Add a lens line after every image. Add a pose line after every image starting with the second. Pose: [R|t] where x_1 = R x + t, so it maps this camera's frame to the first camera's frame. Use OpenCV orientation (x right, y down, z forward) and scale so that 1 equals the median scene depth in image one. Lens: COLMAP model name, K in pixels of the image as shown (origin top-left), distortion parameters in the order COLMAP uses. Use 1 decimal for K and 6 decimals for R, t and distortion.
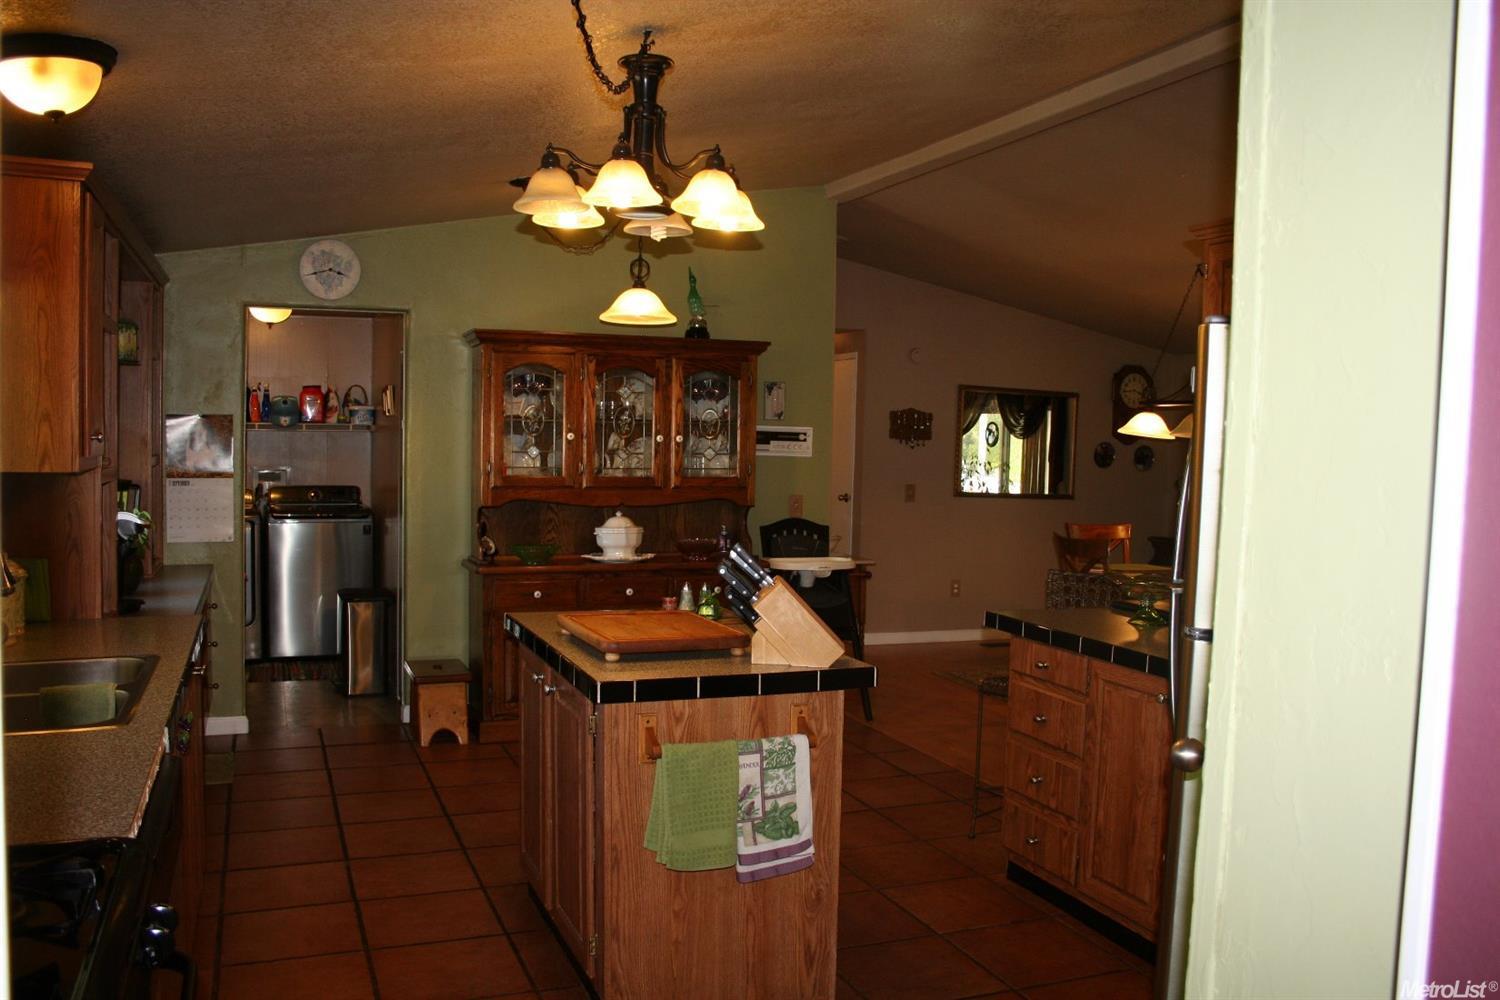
lens RADIAL K [[1251.5, 0, 748.8], [0, 1251.5, 502.6], [0, 0, 1]] dist [-0.123214, -0.003090]
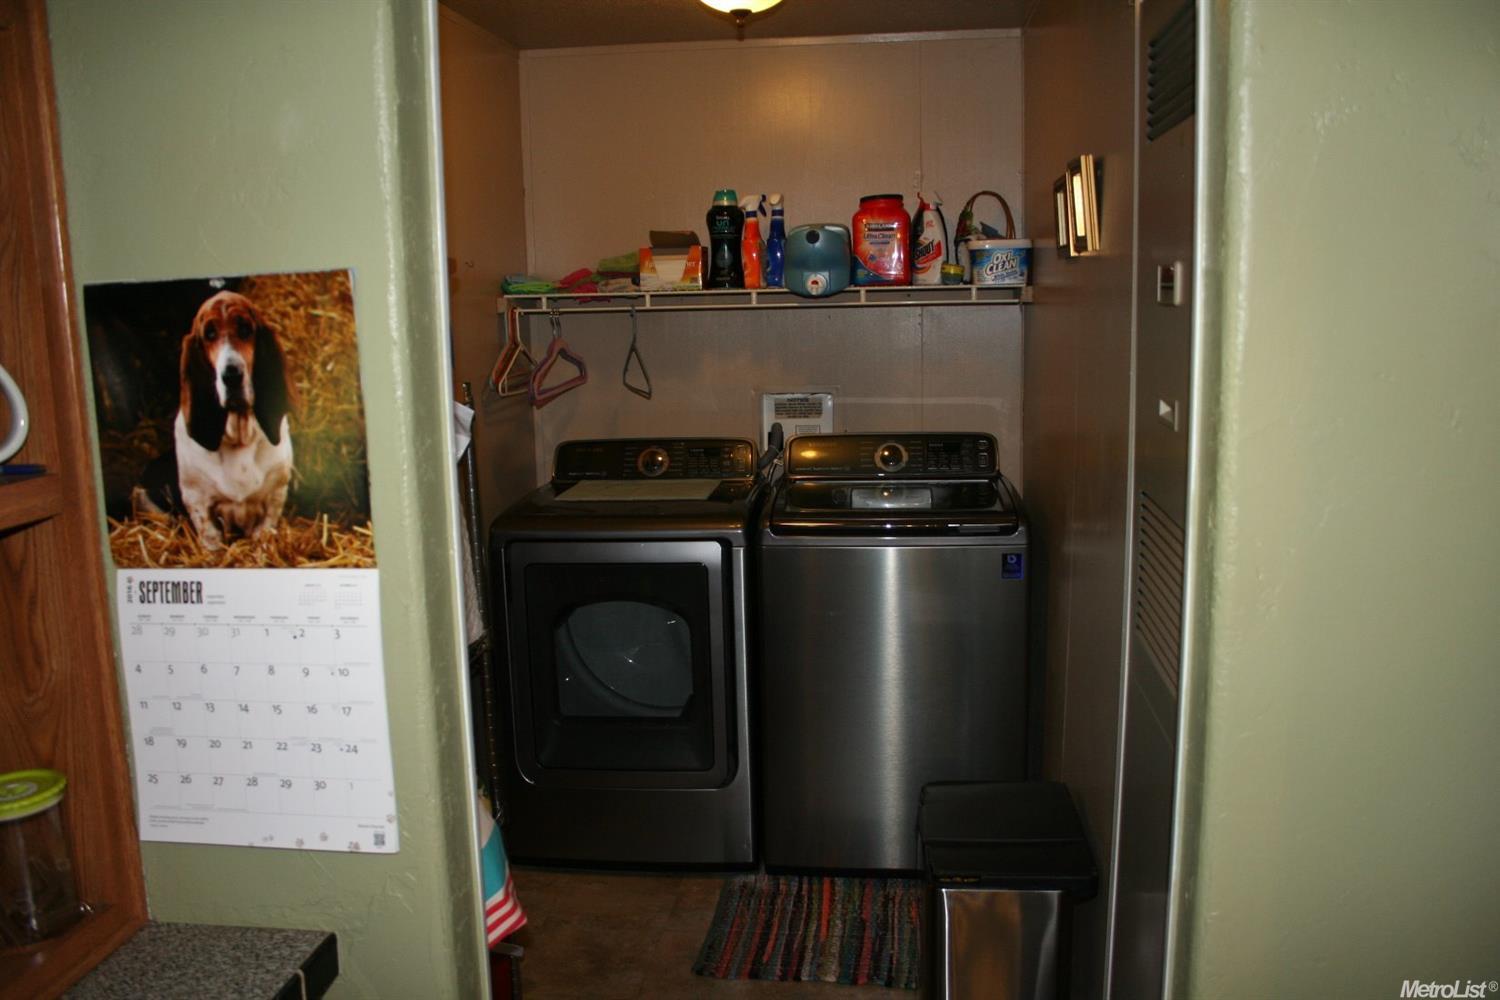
lens RADIAL K [[1251.5, 0, 752.8], [0, 1251.5, 501.1], [0, 0, 1]] dist [-0.123214, -0.003090]
pose [[0.875665, 0.040723, -0.481200, -0.184733], [0.014079, 0.993862, 0.109729, -0.038509], [0.482714, -0.102861, 0.869716, 0.597125]]
